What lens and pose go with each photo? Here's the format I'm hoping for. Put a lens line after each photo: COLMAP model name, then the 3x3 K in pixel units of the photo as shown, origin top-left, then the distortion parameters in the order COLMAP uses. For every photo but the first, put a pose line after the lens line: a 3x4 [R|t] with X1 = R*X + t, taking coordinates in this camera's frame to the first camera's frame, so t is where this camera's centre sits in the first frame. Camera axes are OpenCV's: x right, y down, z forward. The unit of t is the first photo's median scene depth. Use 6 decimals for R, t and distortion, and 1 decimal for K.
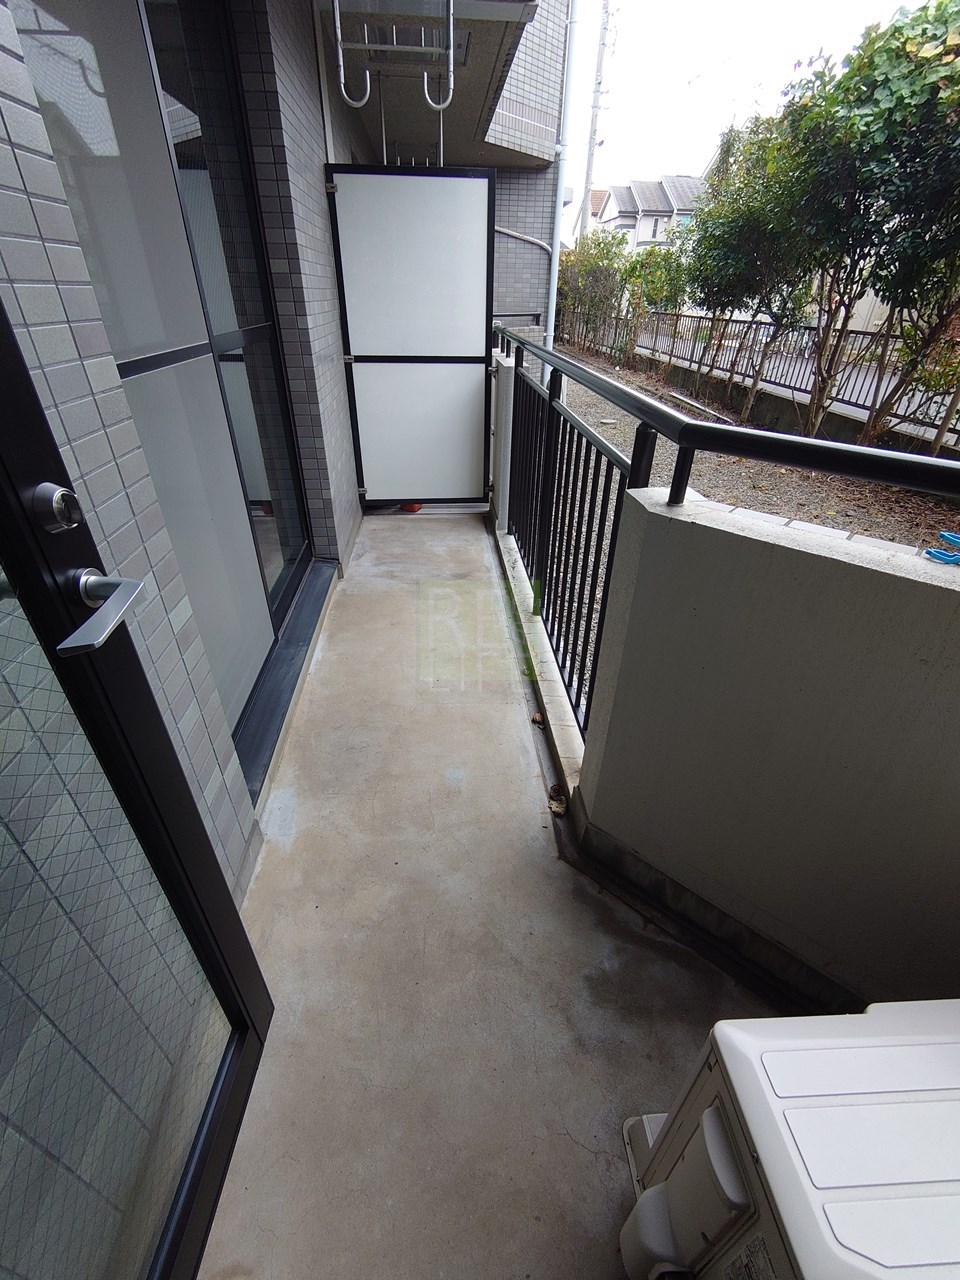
lens RADIAL K [[552.5, 0, 482.1], [0, 552.5, 637.8], [0, 0, 1]] dist [0.007096, -0.000416]
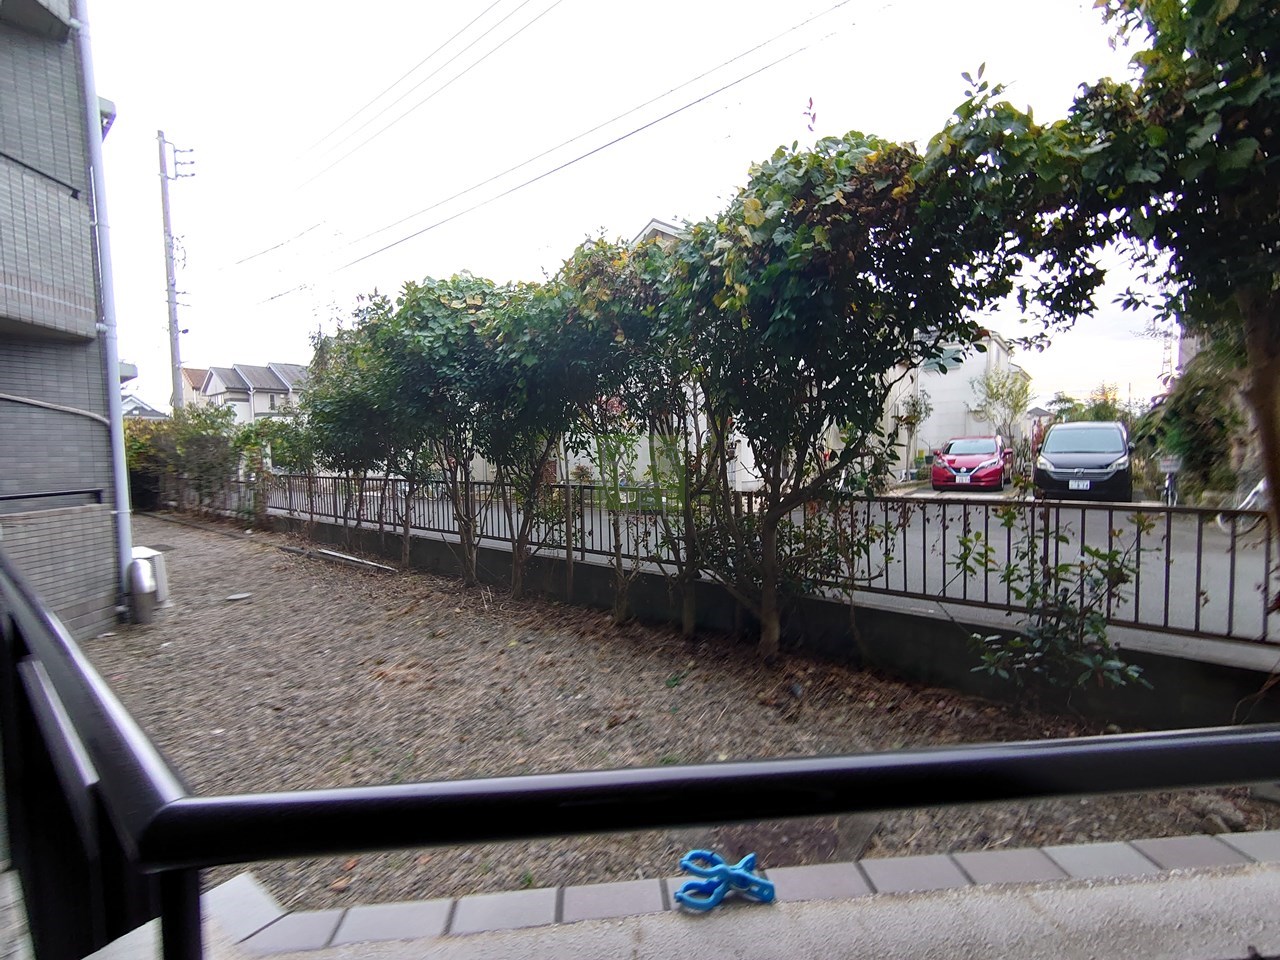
lens RADIAL K [[552.5, 0, 641.3], [0, 552.5, 474.7], [0, 0, 1]] dist [0.007096, -0.000416]
pose [[0.684295, -0.065430, 0.726264, 0.068168], [0.411854, 0.856579, -0.310884, -0.064974], [-0.601761, 0.511851, 0.613100, 0.078741]]
